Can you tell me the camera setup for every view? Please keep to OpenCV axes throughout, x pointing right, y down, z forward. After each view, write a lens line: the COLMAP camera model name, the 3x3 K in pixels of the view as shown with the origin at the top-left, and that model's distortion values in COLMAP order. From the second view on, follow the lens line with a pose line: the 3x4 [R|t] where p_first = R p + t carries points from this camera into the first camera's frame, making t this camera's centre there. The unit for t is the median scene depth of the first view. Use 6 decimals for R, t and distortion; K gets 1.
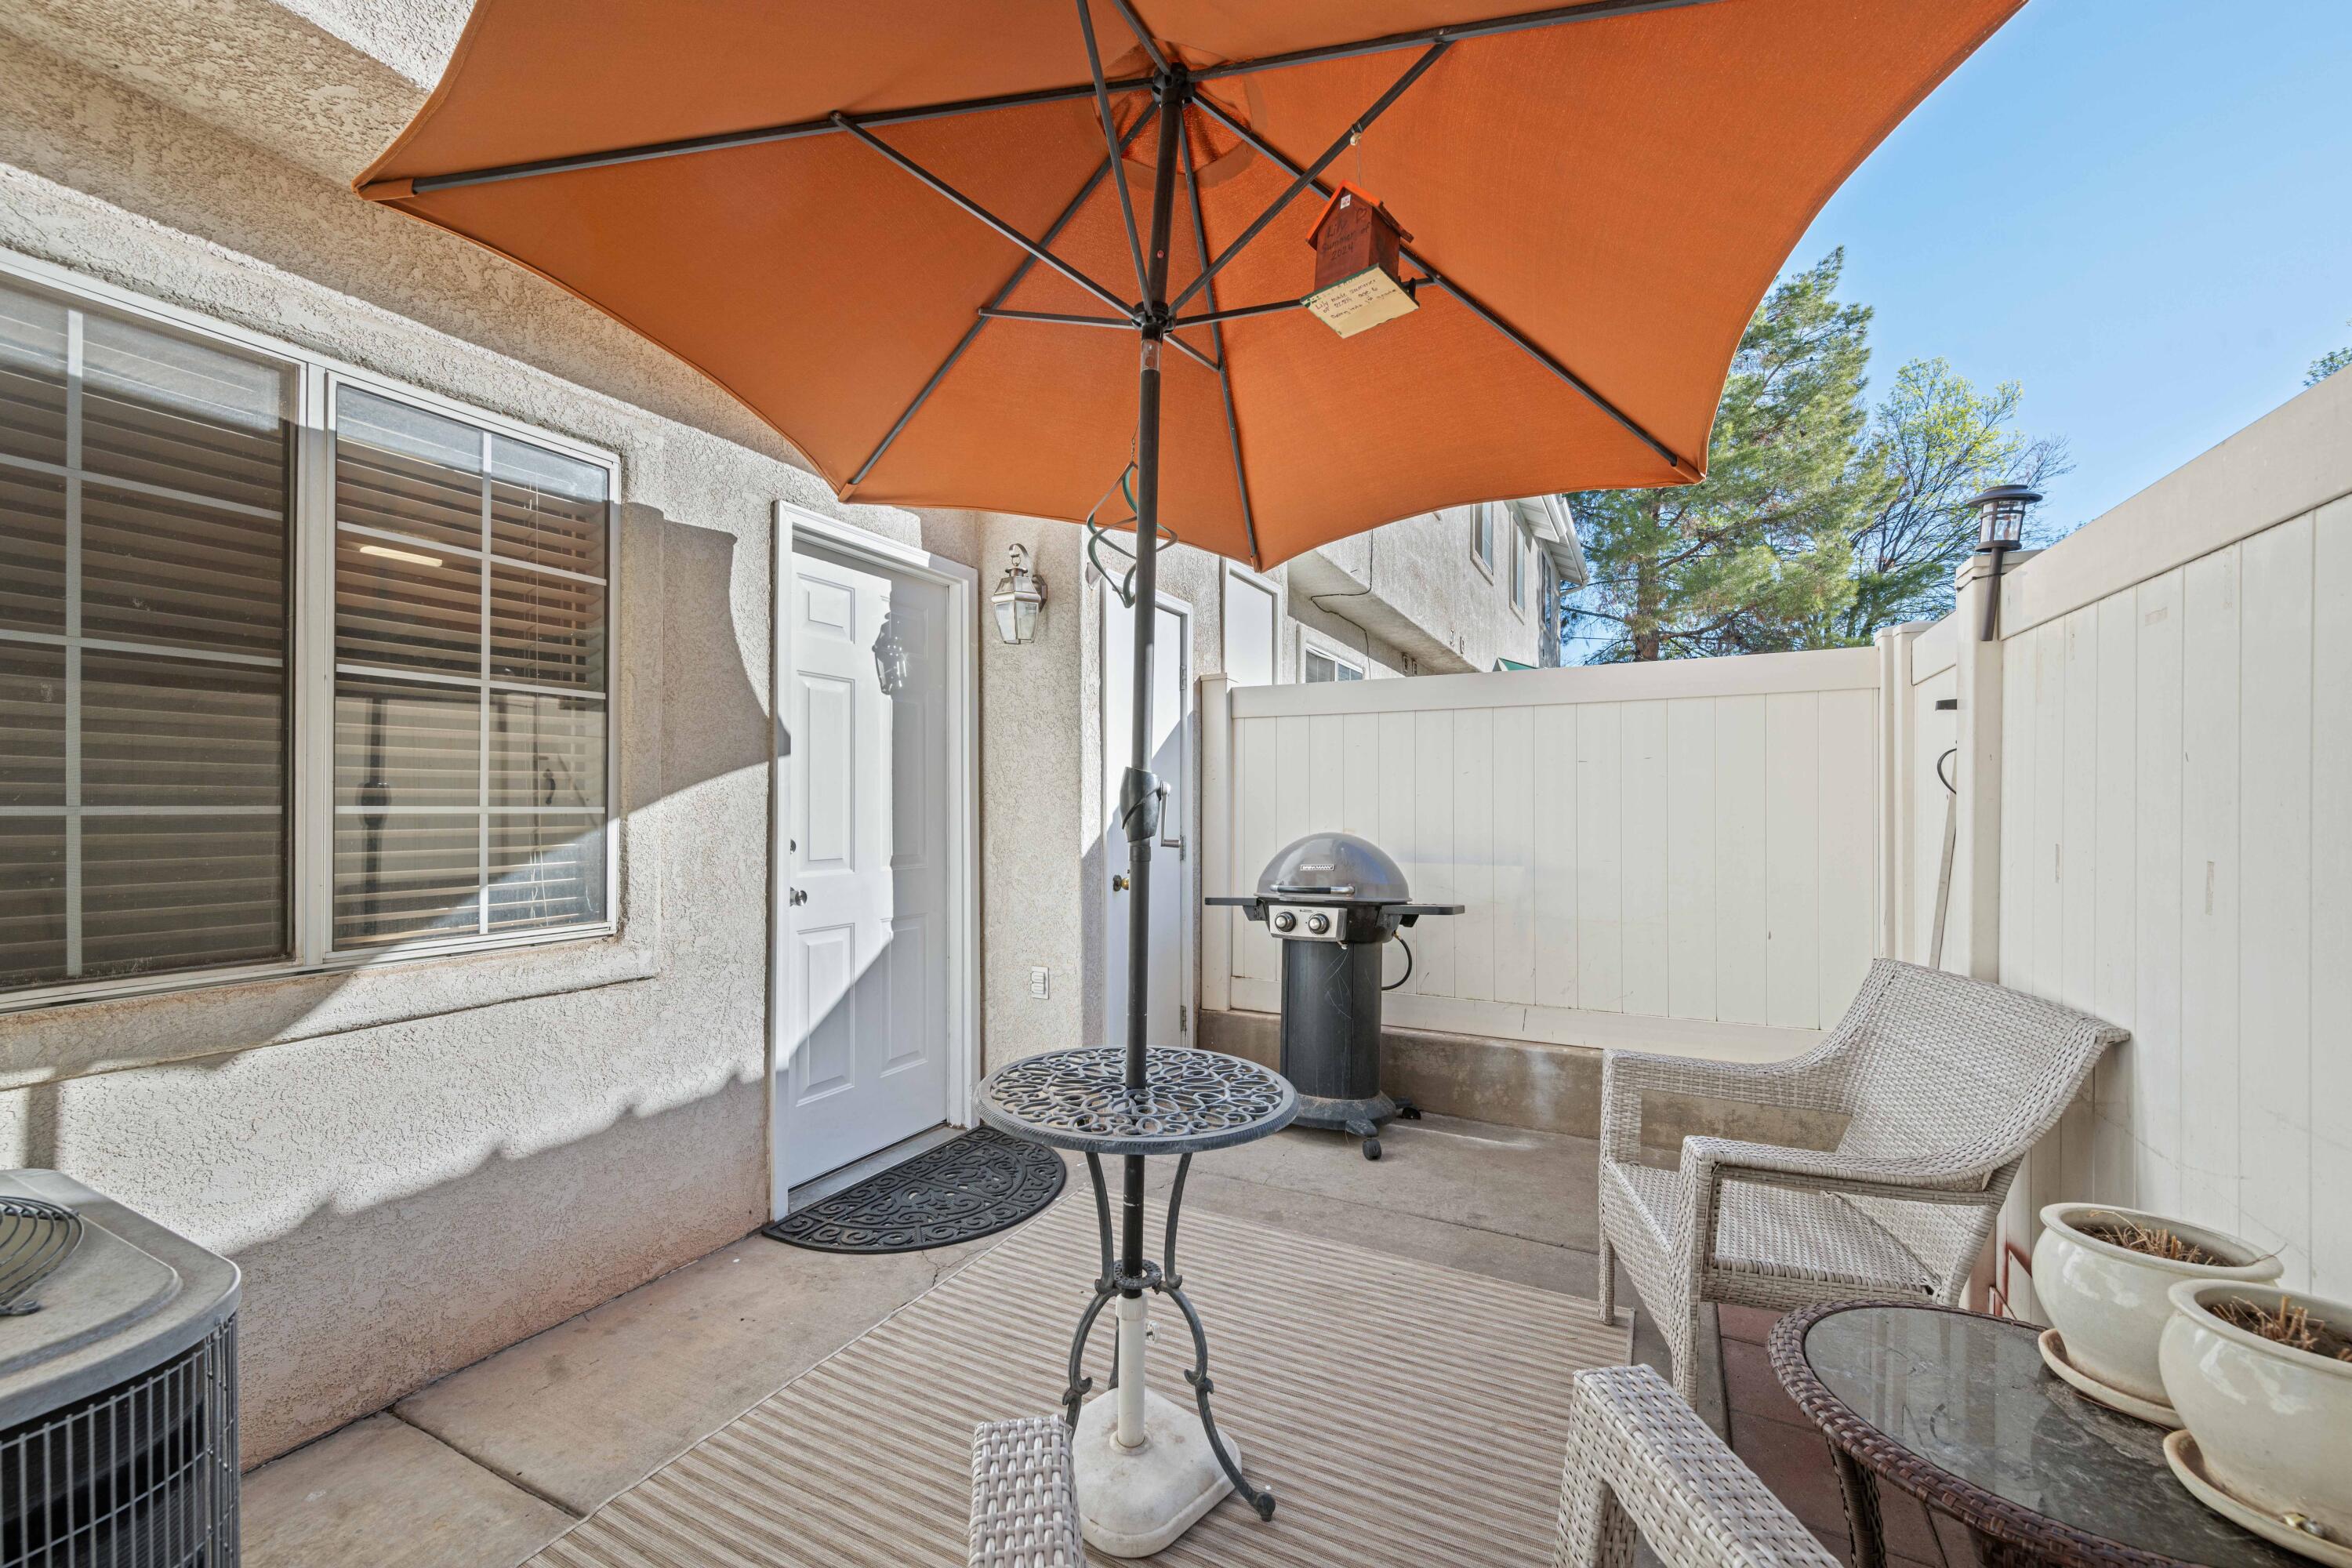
lens RADIAL K [[932.4, 0, 1179.3], [0, 932.4, 799.4], [0, 0, 1]] dist [-0.000939, 0.000685]
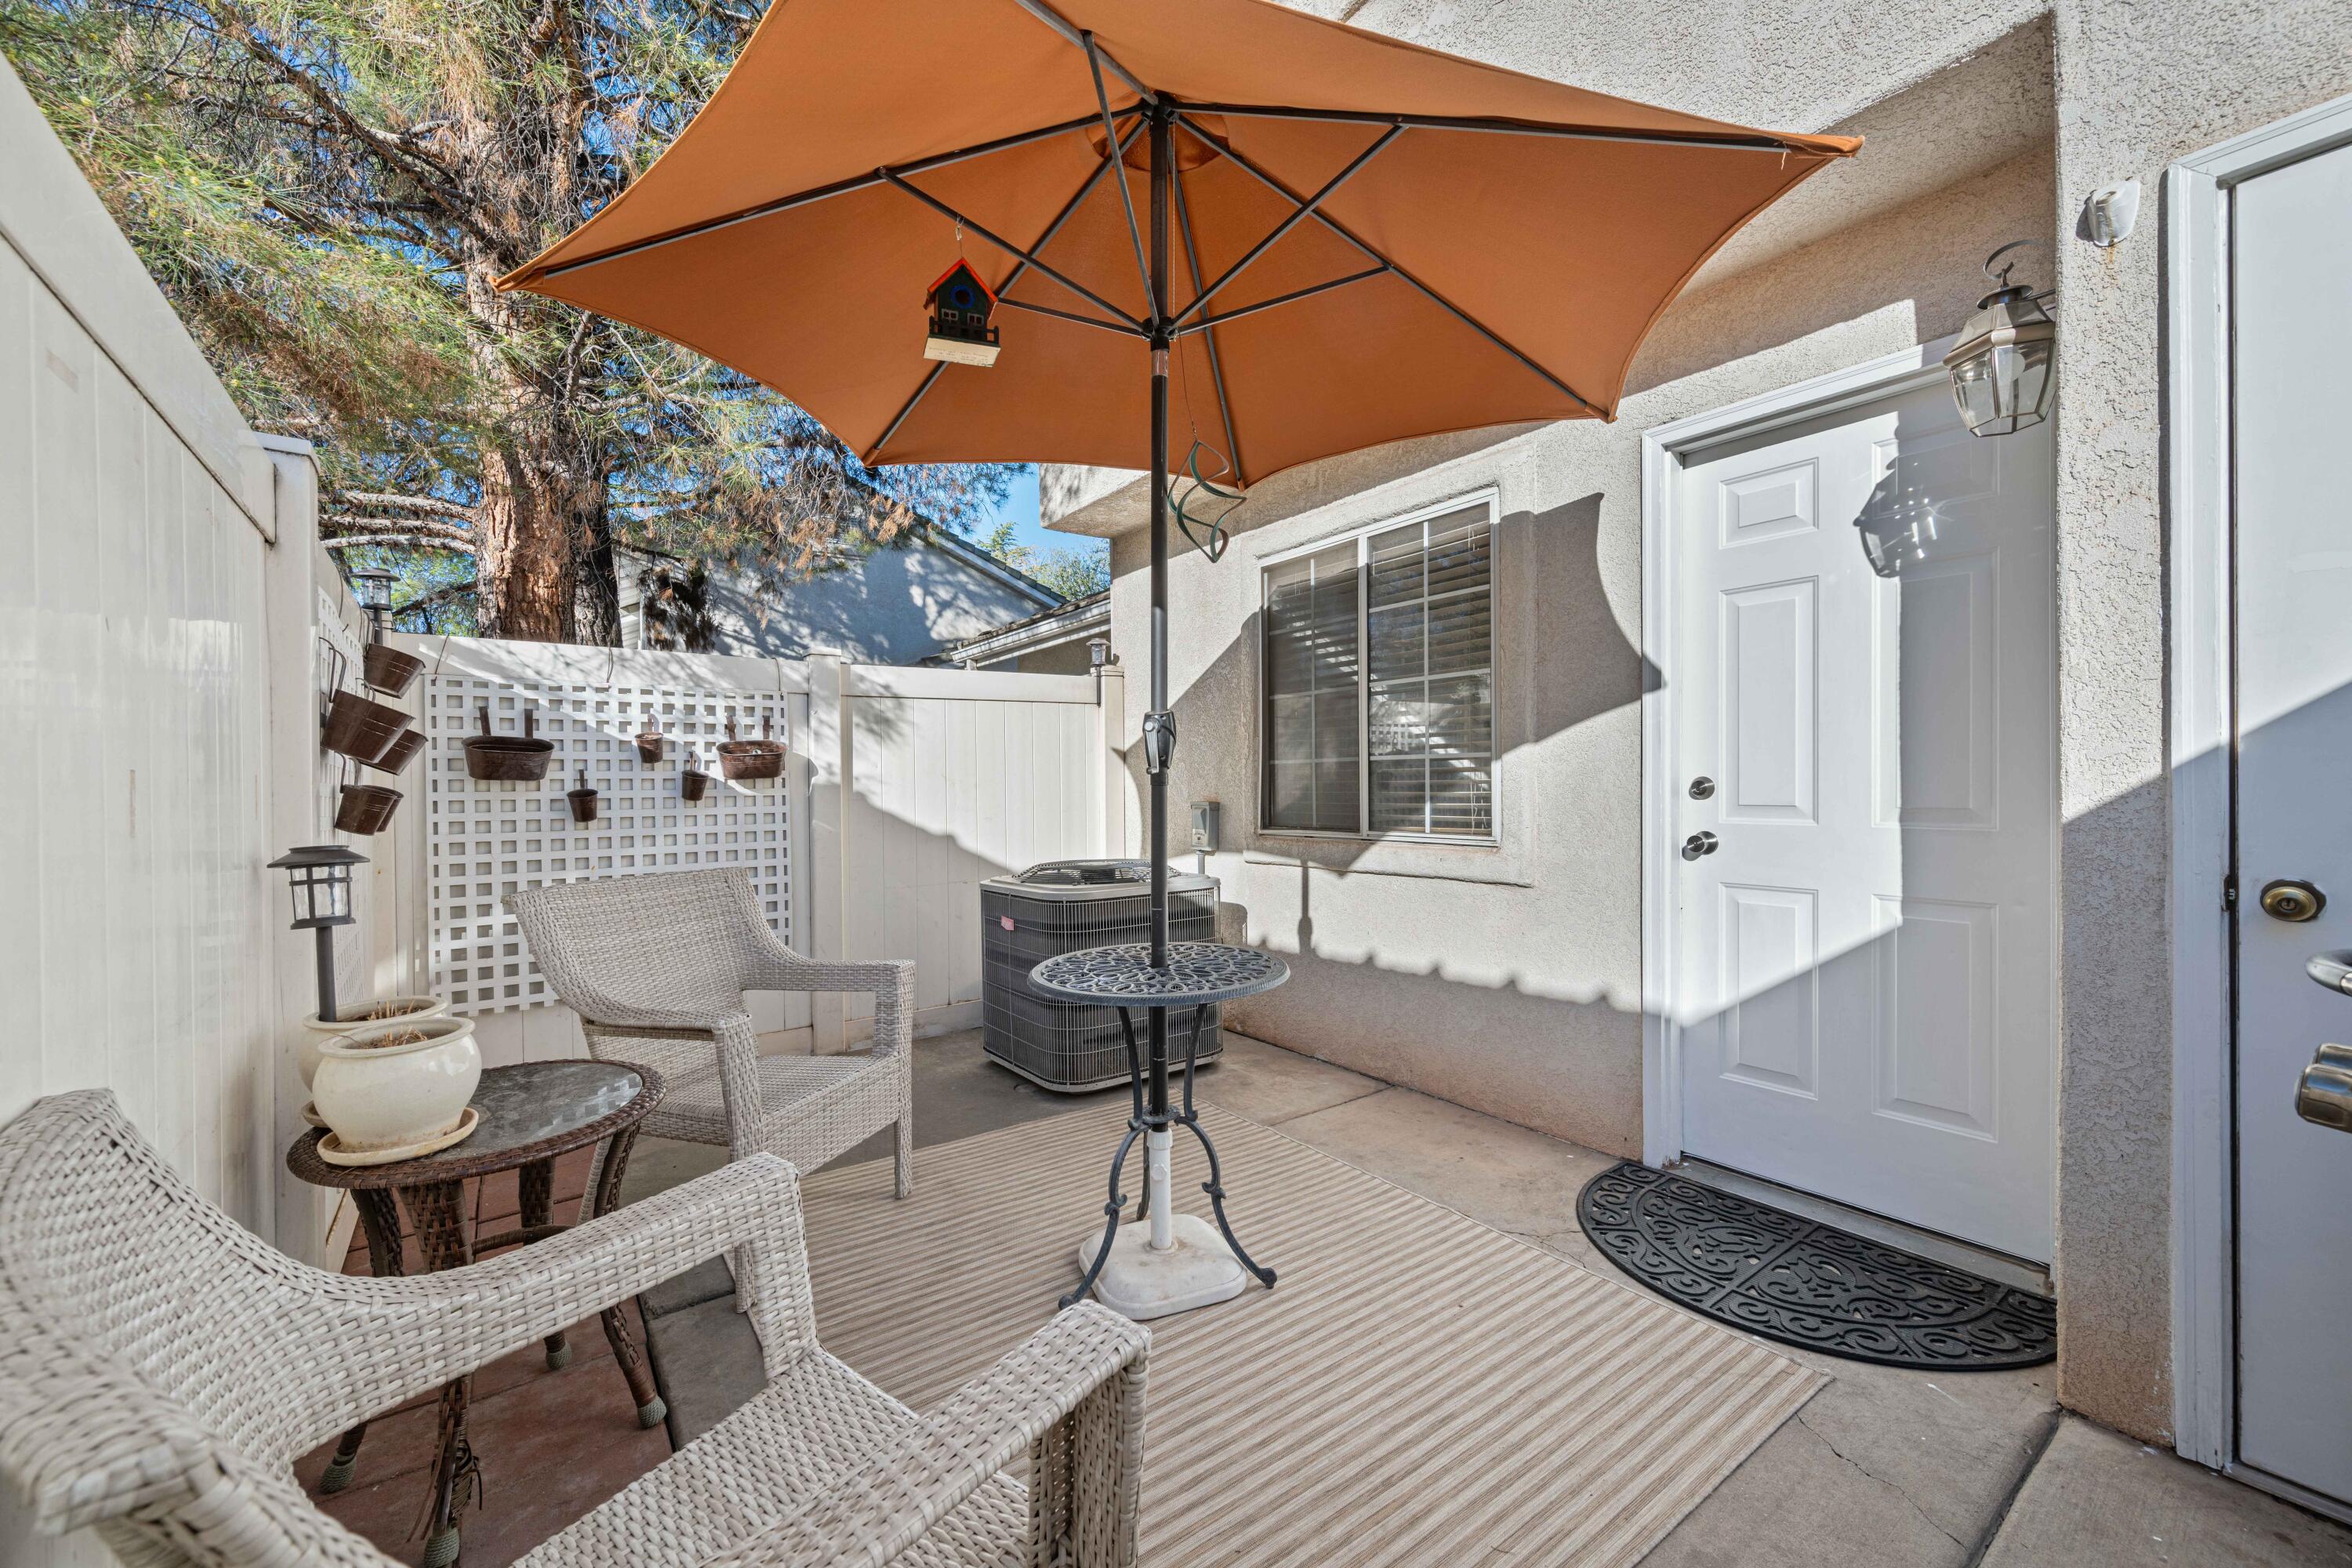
lens RADIAL K [[932.4, 0, 1191.1], [0, 932.4, 785.9], [0, 0, 1]] dist [-0.000939, 0.000685]
pose [[-0.446976, 0.004183, -0.894536, 0.686849], [0.017567, 0.999837, -0.004102, 0.047763], [0.894373, -0.017548, -0.446977, 1.051090]]
